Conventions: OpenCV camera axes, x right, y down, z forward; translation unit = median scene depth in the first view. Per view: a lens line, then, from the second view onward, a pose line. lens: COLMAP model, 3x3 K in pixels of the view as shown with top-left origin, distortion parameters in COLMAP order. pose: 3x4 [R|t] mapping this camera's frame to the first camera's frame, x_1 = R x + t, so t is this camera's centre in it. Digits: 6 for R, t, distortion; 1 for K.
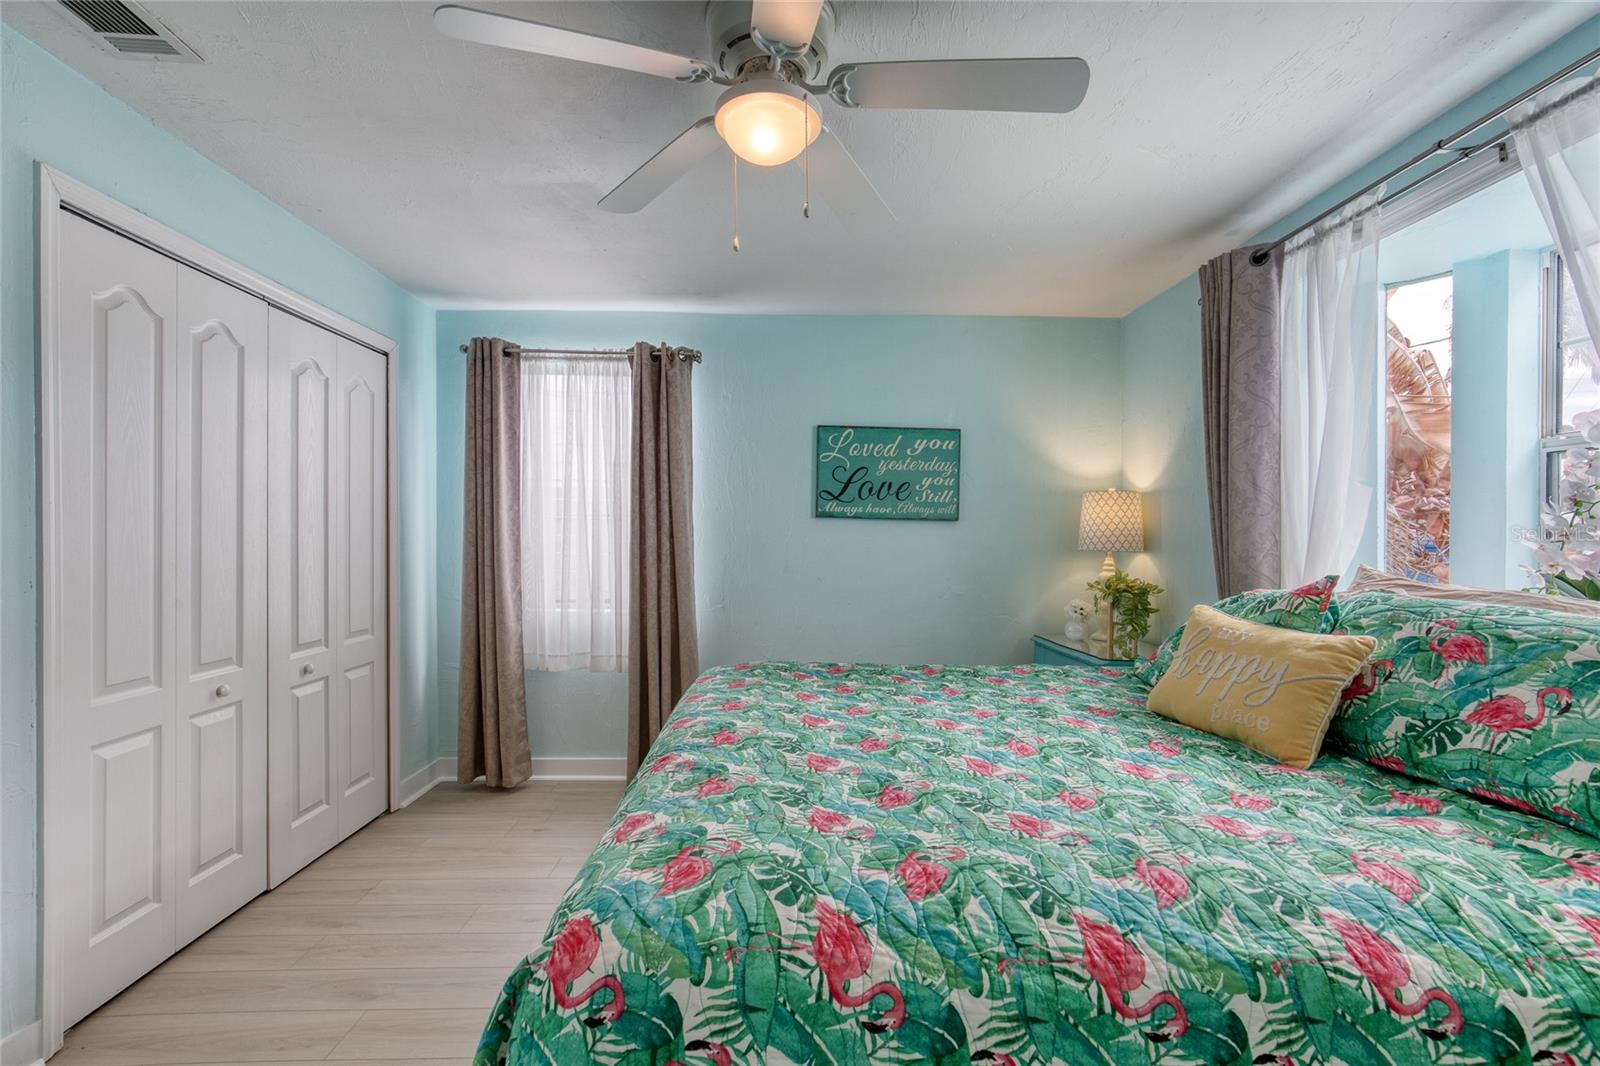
lens RADIAL K [[737.5, 0, 797.8], [0, 737.5, 532.6], [0, 0, 1]] dist [-0.006618, 0.003398]
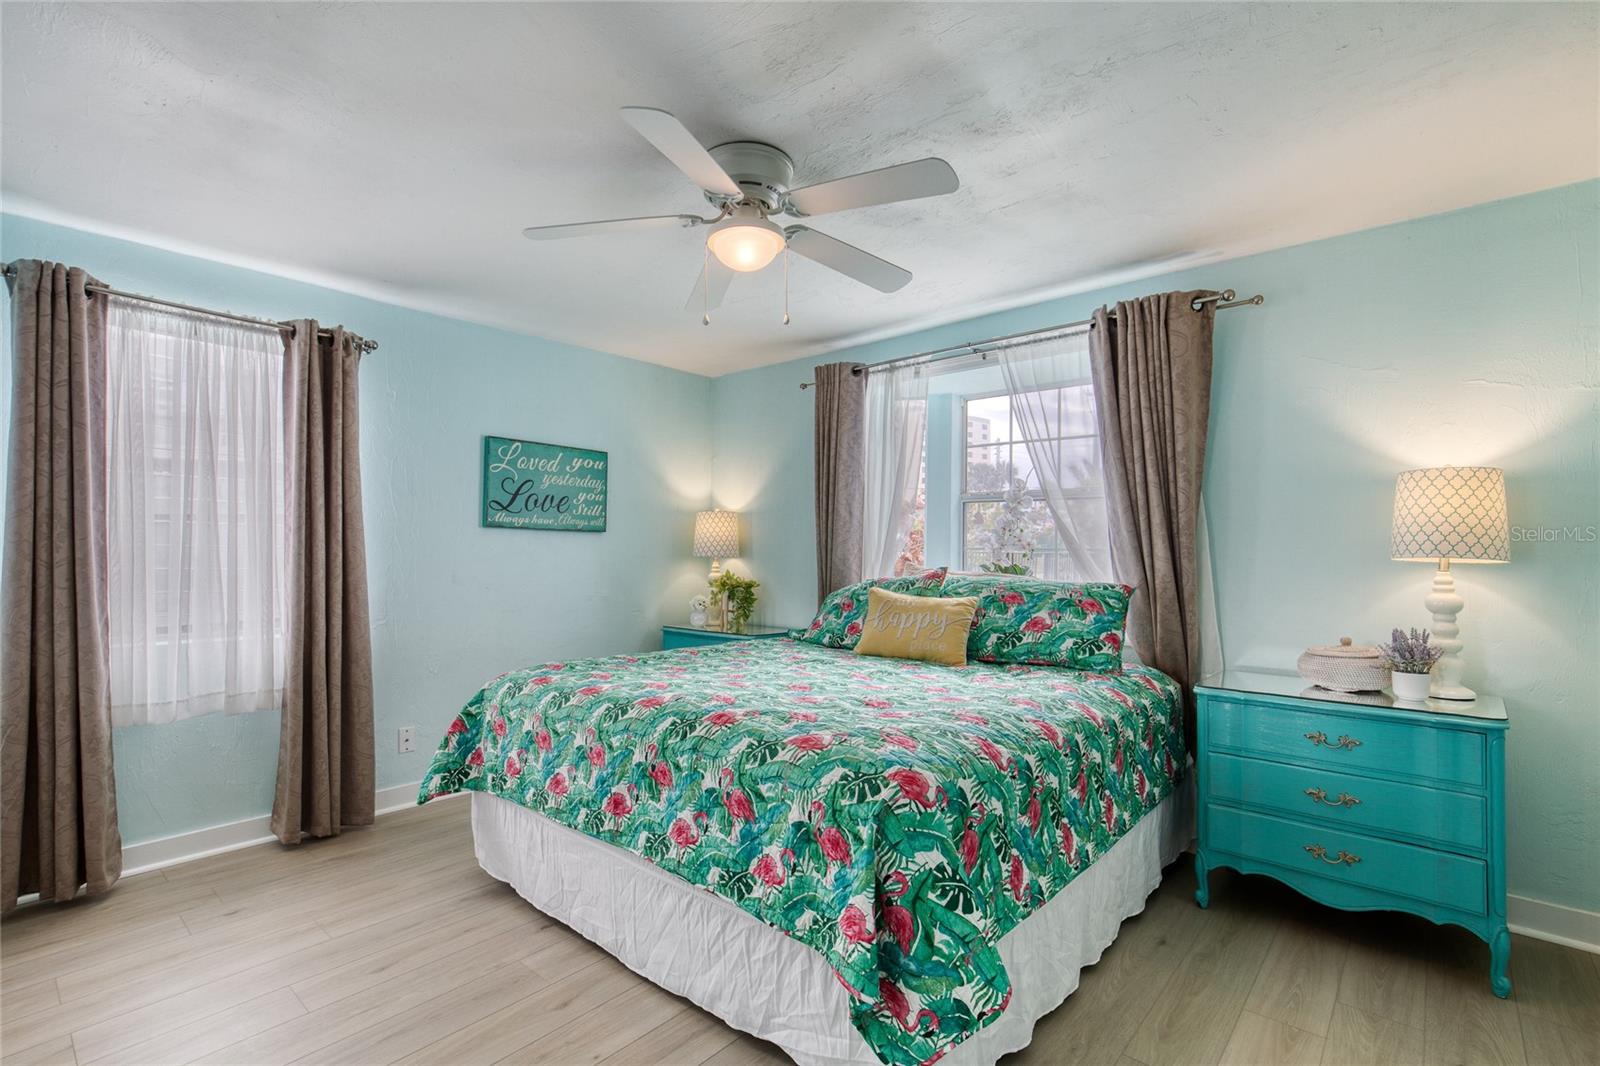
lens RADIAL K [[737.5, 0, 803.0], [0, 737.5, 540.4], [0, 0, 1]] dist [-0.006618, 0.003398]
pose [[0.676497, 0.003955, 0.736434, -0.449192], [-0.003373, 0.999992, -0.002272, -0.001733], [-0.736437, -0.000947, 0.676505, 0.001001]]
